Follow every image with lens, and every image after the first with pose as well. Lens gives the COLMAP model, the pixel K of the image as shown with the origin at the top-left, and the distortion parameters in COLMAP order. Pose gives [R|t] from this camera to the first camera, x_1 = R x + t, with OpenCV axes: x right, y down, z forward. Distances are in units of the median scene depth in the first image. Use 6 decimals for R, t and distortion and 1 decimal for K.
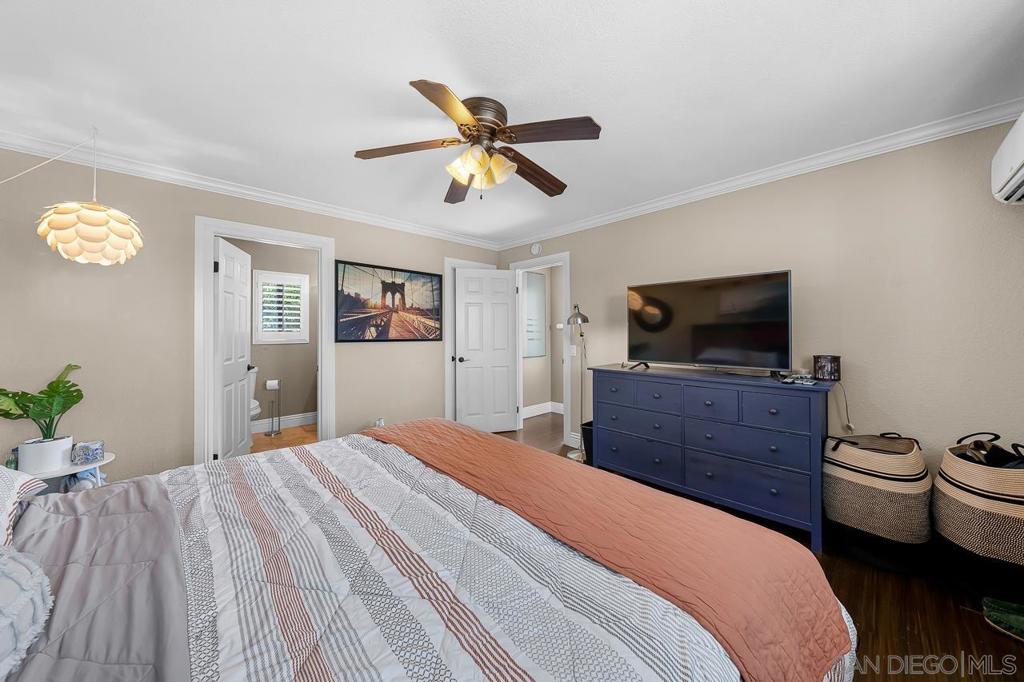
lens RADIAL K [[351.4, 0, 514.4], [0, 351.4, 334.4], [0, 0, 1]] dist [0.010277, -0.000142]
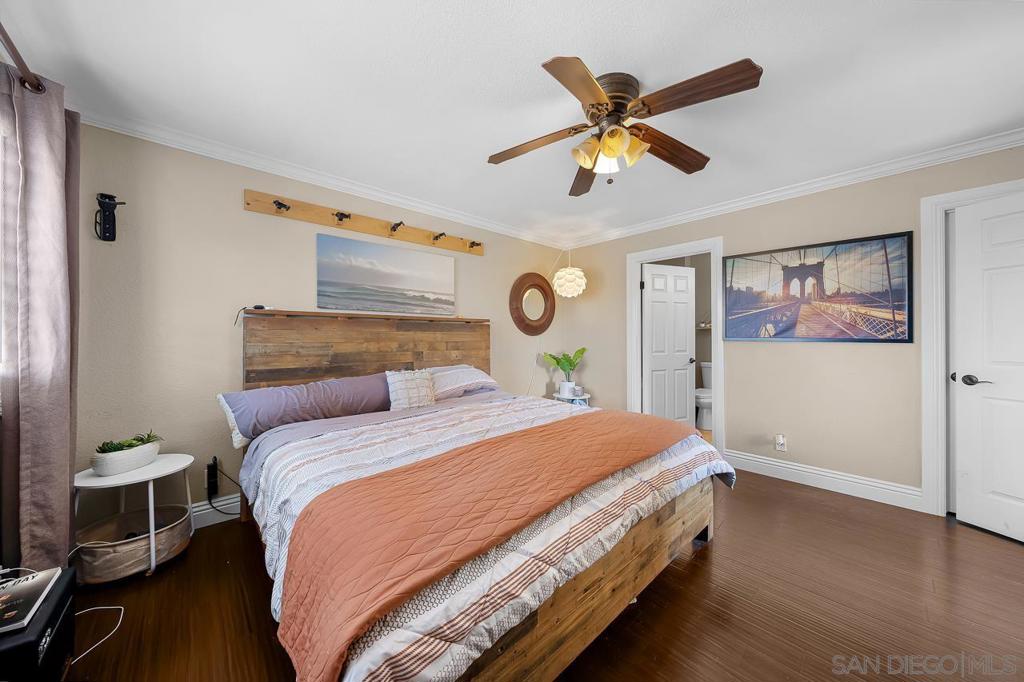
lens RADIAL K [[351.4, 0, 513.4], [0, 351.4, 337.3], [0, 0, 1]] dist [0.010277, -0.000142]
pose [[0.002797, 0.003514, -0.999990, 0.433515], [-0.009098, 0.999953, 0.003488, 0.014363], [0.999955, 0.009089, 0.002829, 0.366604]]
